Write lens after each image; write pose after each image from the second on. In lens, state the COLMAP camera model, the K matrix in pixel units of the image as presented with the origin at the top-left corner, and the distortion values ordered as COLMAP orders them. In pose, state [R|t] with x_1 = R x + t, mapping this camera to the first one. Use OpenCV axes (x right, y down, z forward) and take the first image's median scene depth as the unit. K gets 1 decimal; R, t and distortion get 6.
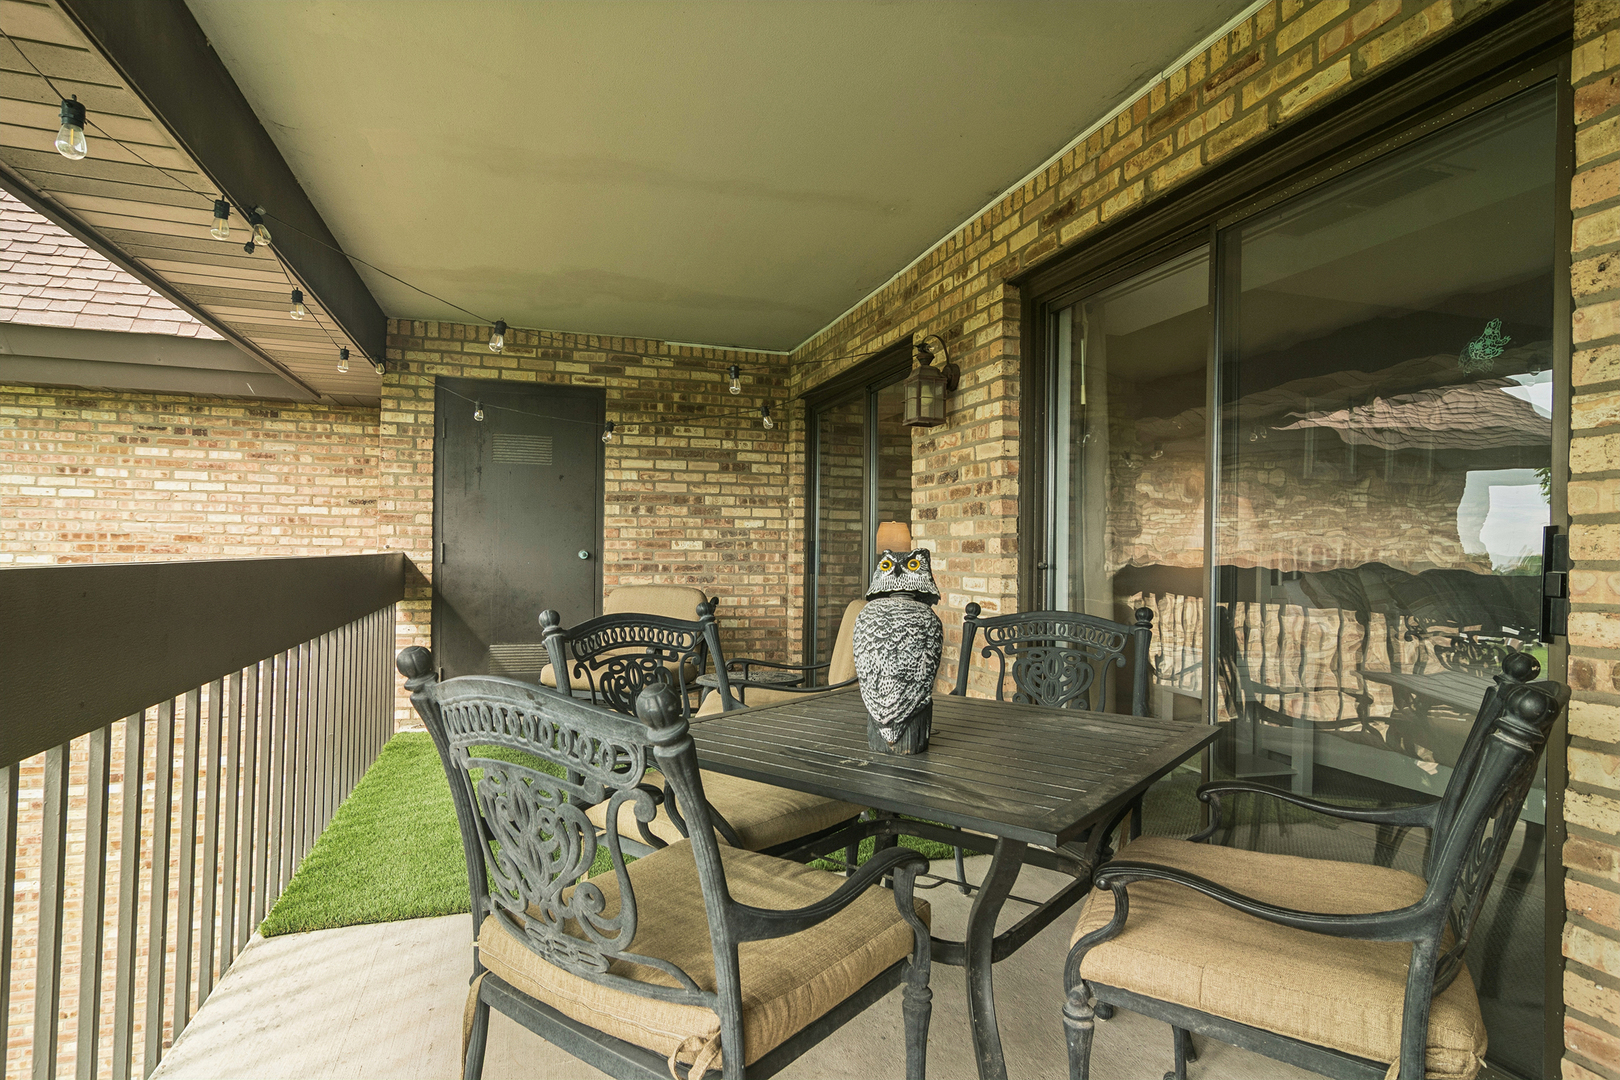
lens RADIAL K [[884.4, 0, 811.9], [0, 884.4, 538.9], [0, 0, 1]] dist [0.000664, 0.003637]
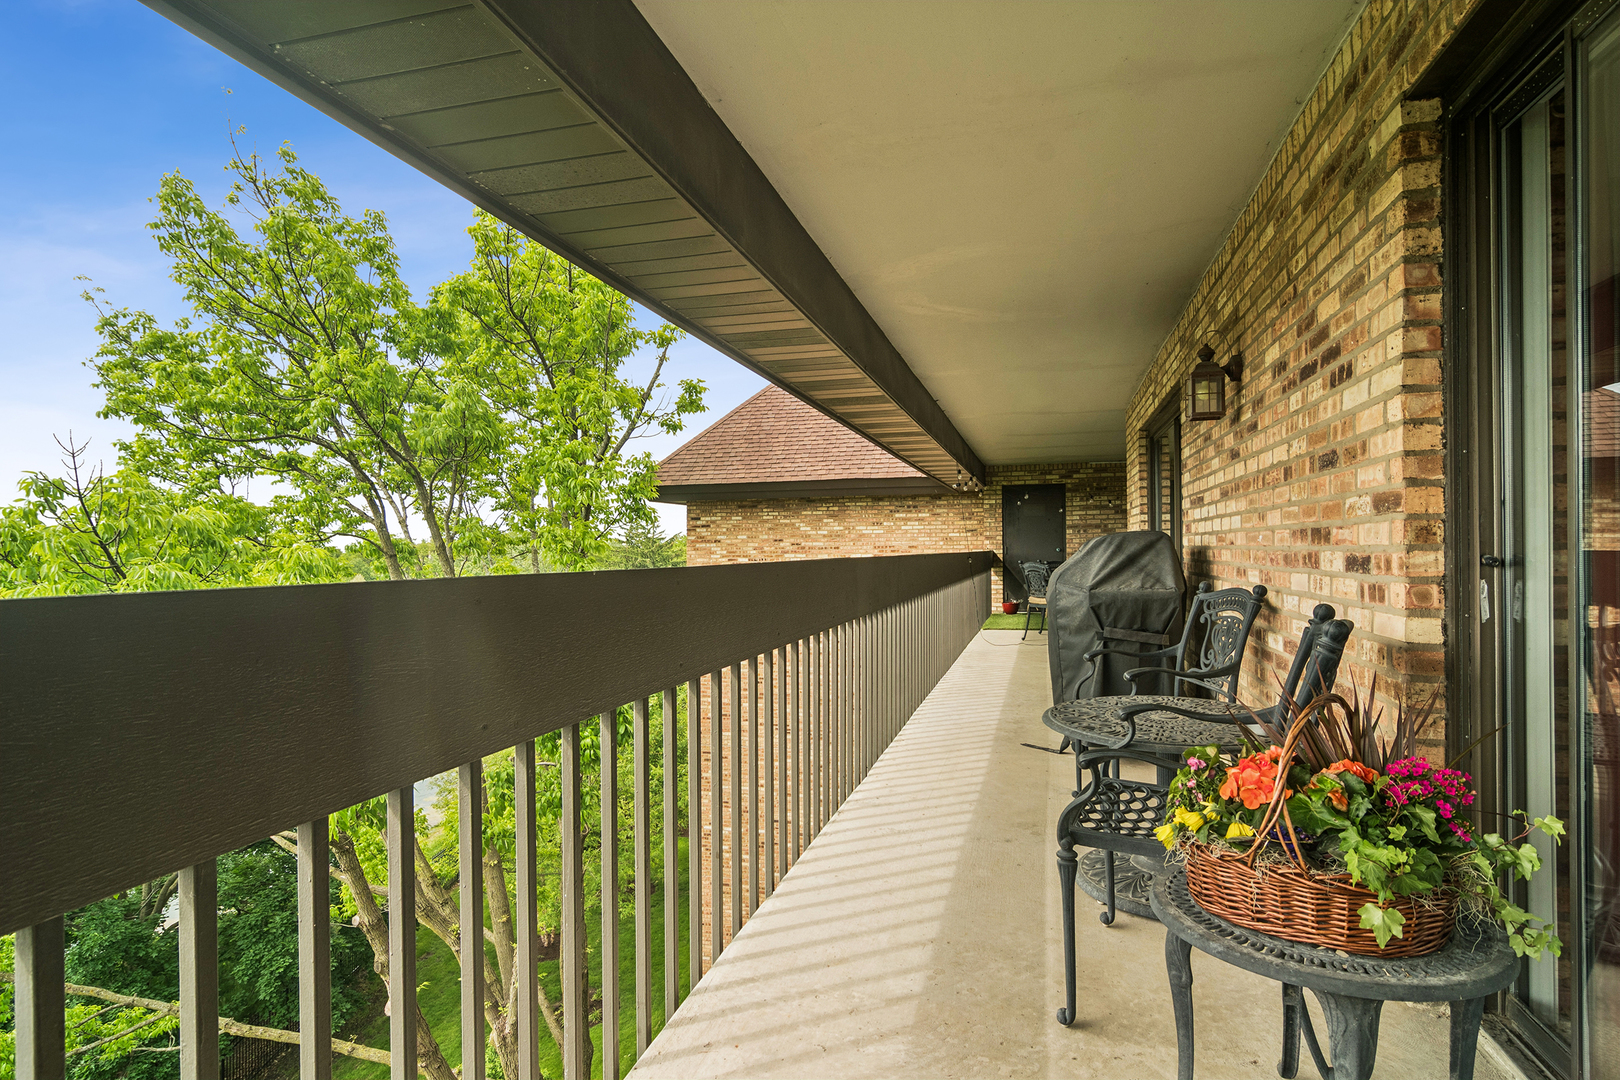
lens RADIAL K [[884.4, 0, 810.6], [0, 884.4, 543.1], [0, 0, 1]] dist [0.000664, 0.003637]
pose [[0.870459, -0.023151, -0.491696, 0.366062], [0.027070, 0.999633, 0.000857, -0.021906], [0.491496, -0.014056, 0.870767, -1.535946]]
